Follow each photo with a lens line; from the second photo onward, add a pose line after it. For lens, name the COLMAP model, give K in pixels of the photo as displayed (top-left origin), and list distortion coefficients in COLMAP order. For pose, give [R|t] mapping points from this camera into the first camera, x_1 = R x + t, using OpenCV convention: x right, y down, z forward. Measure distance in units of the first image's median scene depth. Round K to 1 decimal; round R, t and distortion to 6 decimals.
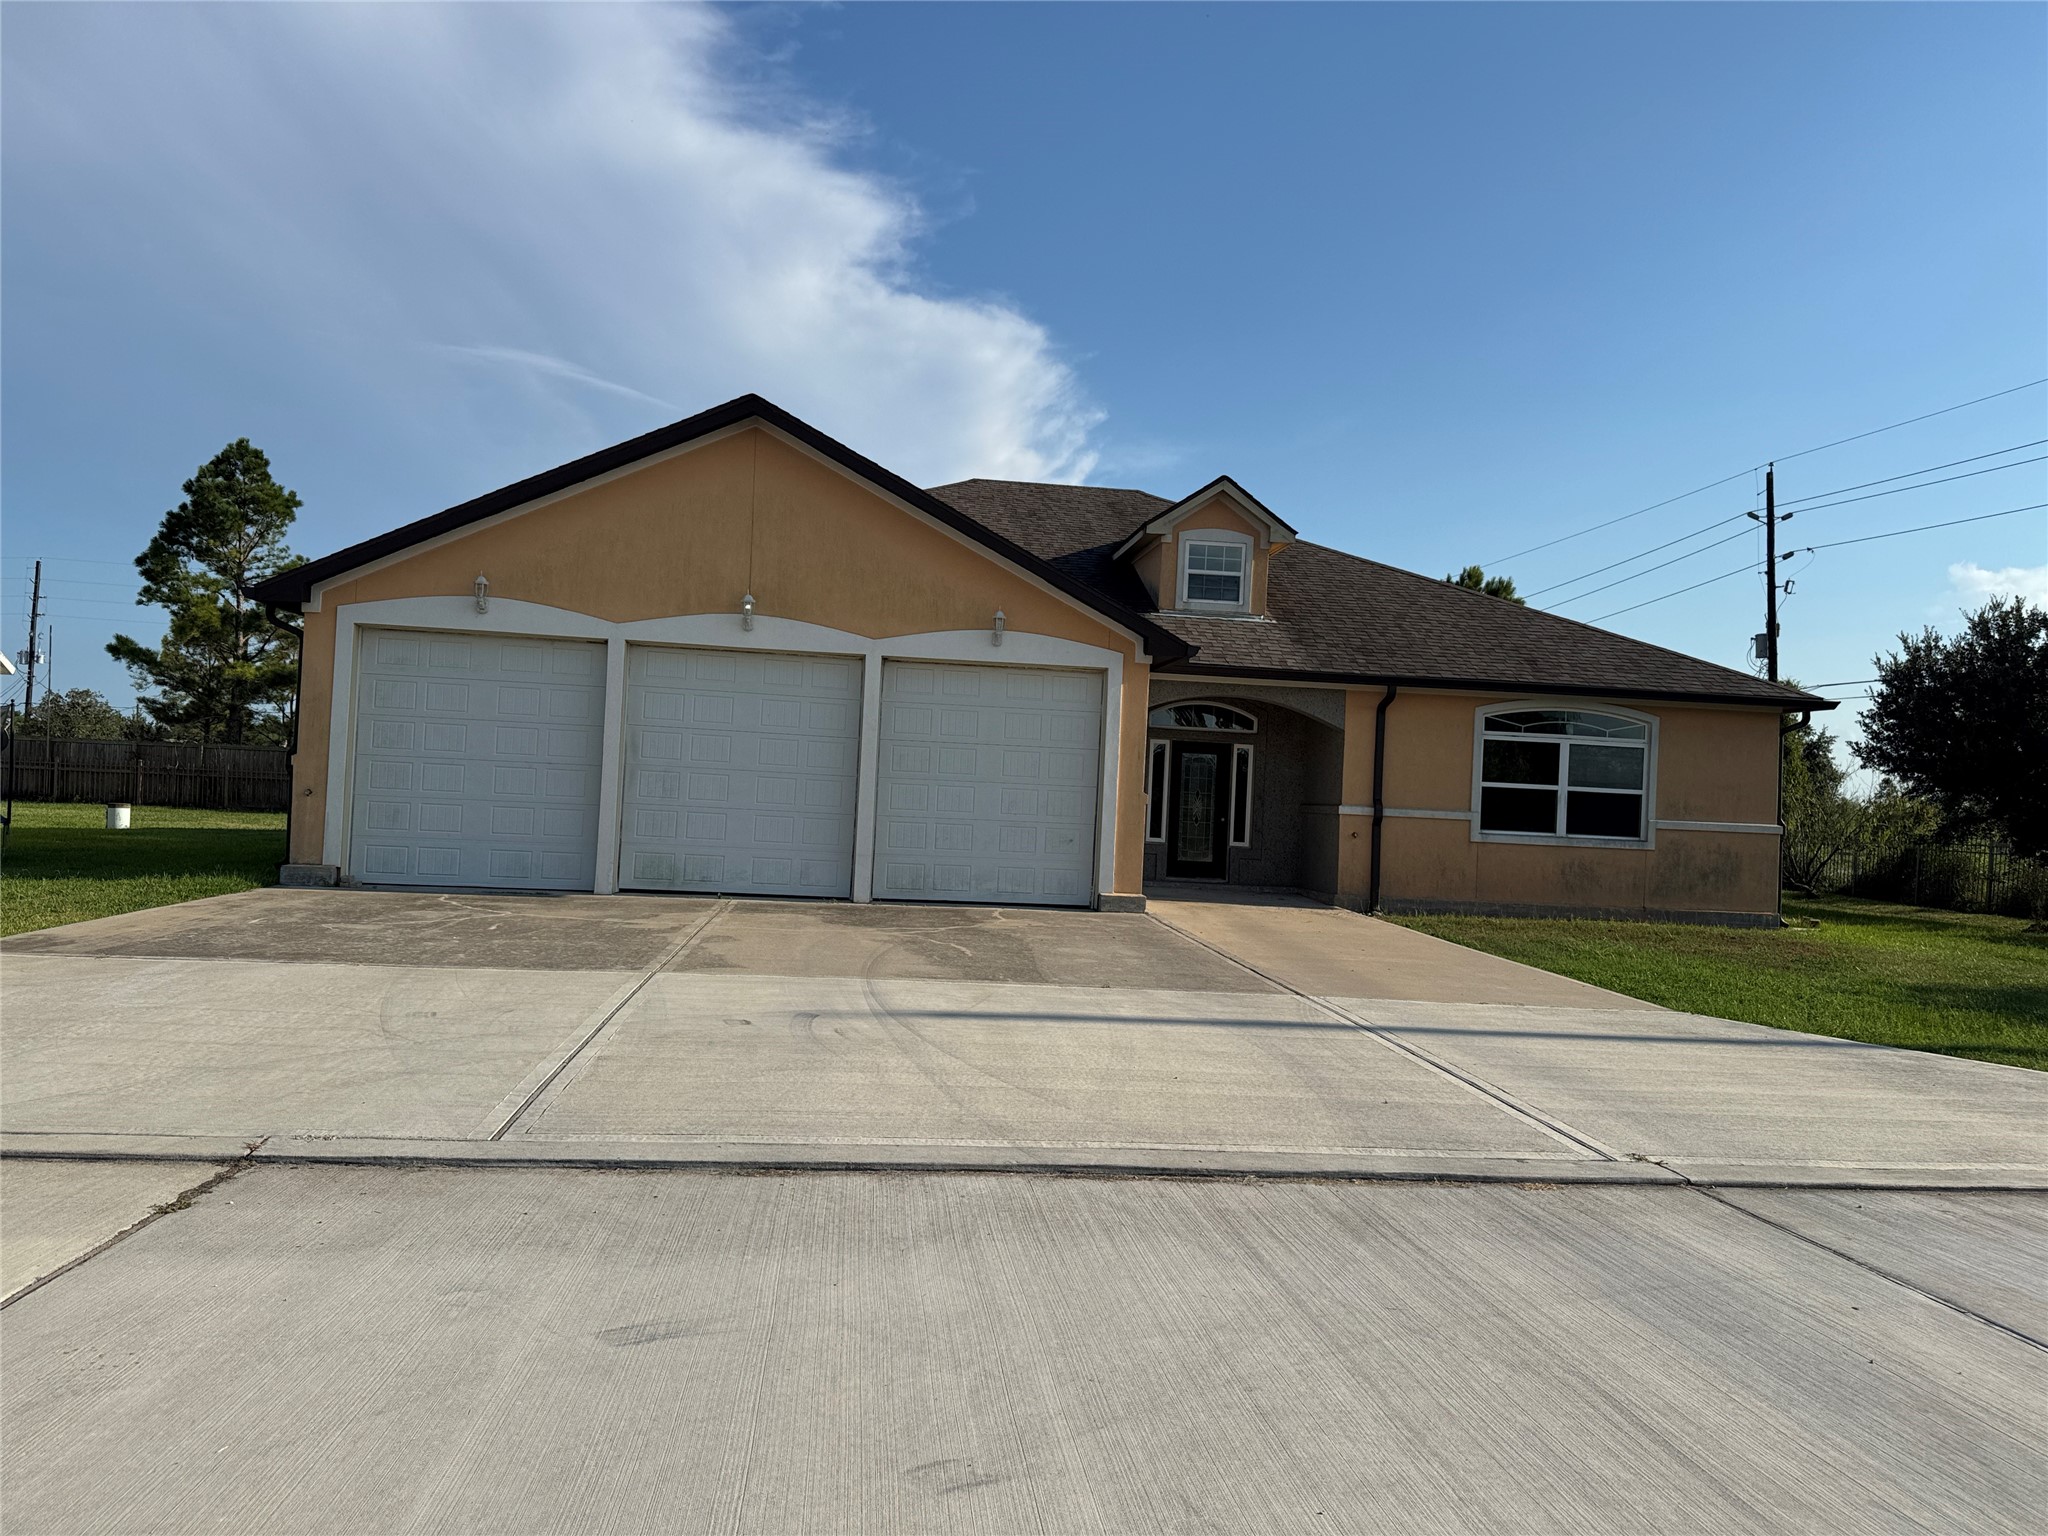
lens RADIAL K [[1424.7, 0, 1021.0], [0, 1424.7, 764.2], [0, 0, 1]] dist [0.008687, -0.001064]
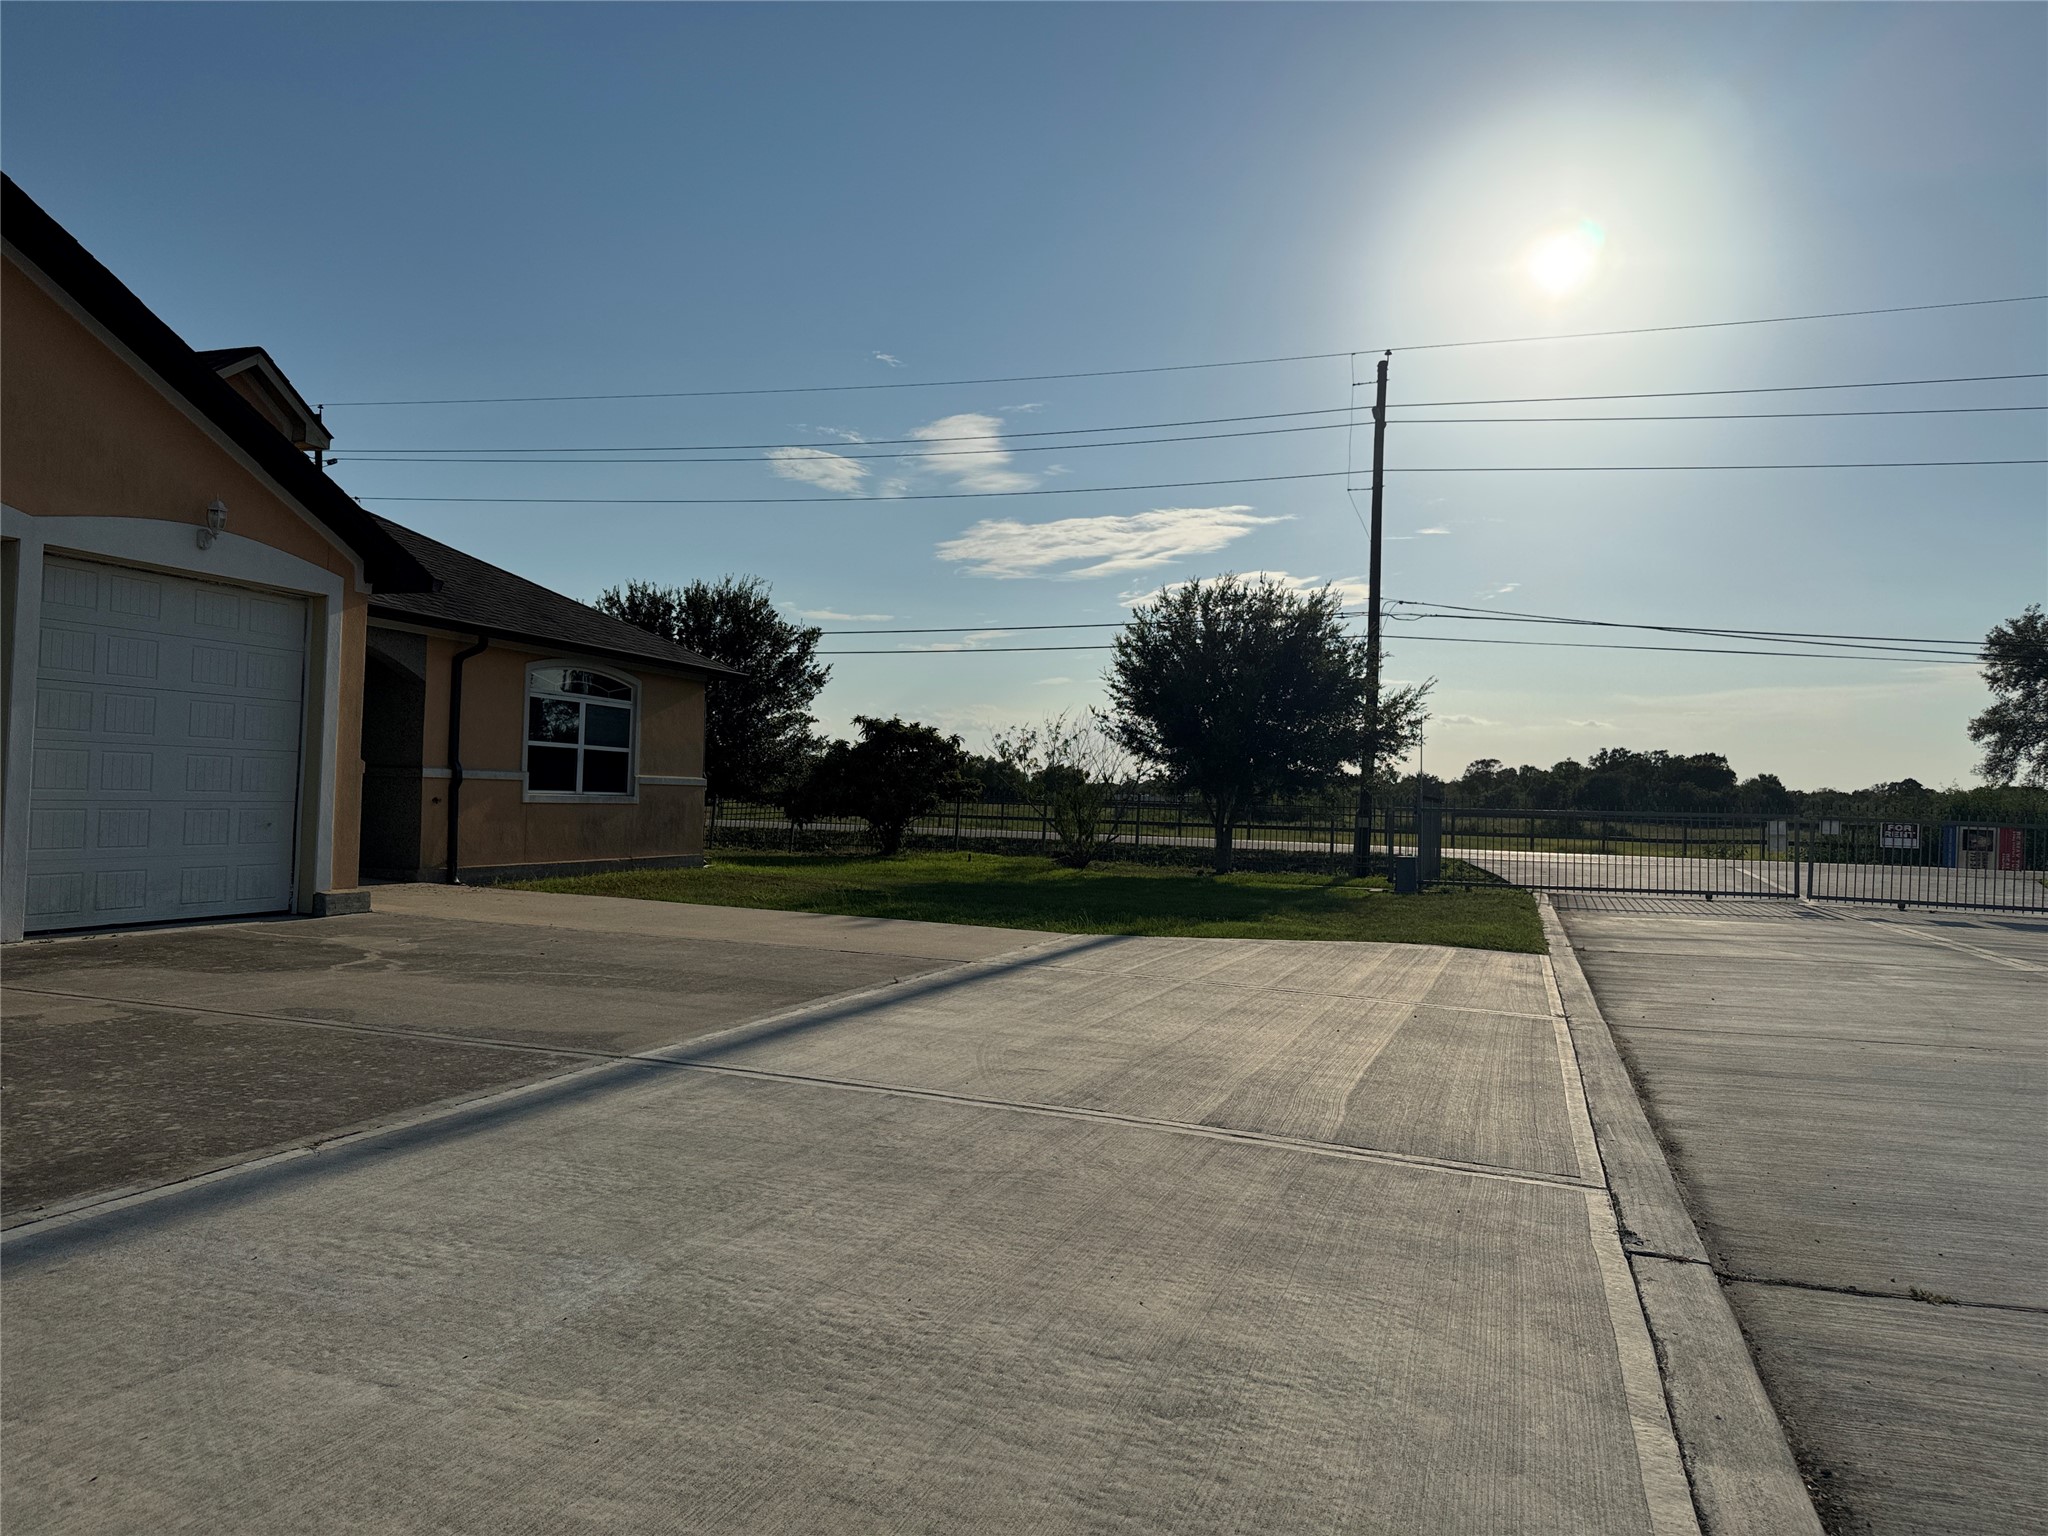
lens RADIAL K [[1424.7, 0, 1027.8], [0, 1424.7, 768.0], [0, 0, 1]] dist [0.008687, -0.001064]
pose [[0.428269, -0.017723, 0.903478, -0.409757], [-0.023886, 0.999236, 0.030924, -0.006789], [-0.903336, -0.034824, 0.427518, 0.288604]]
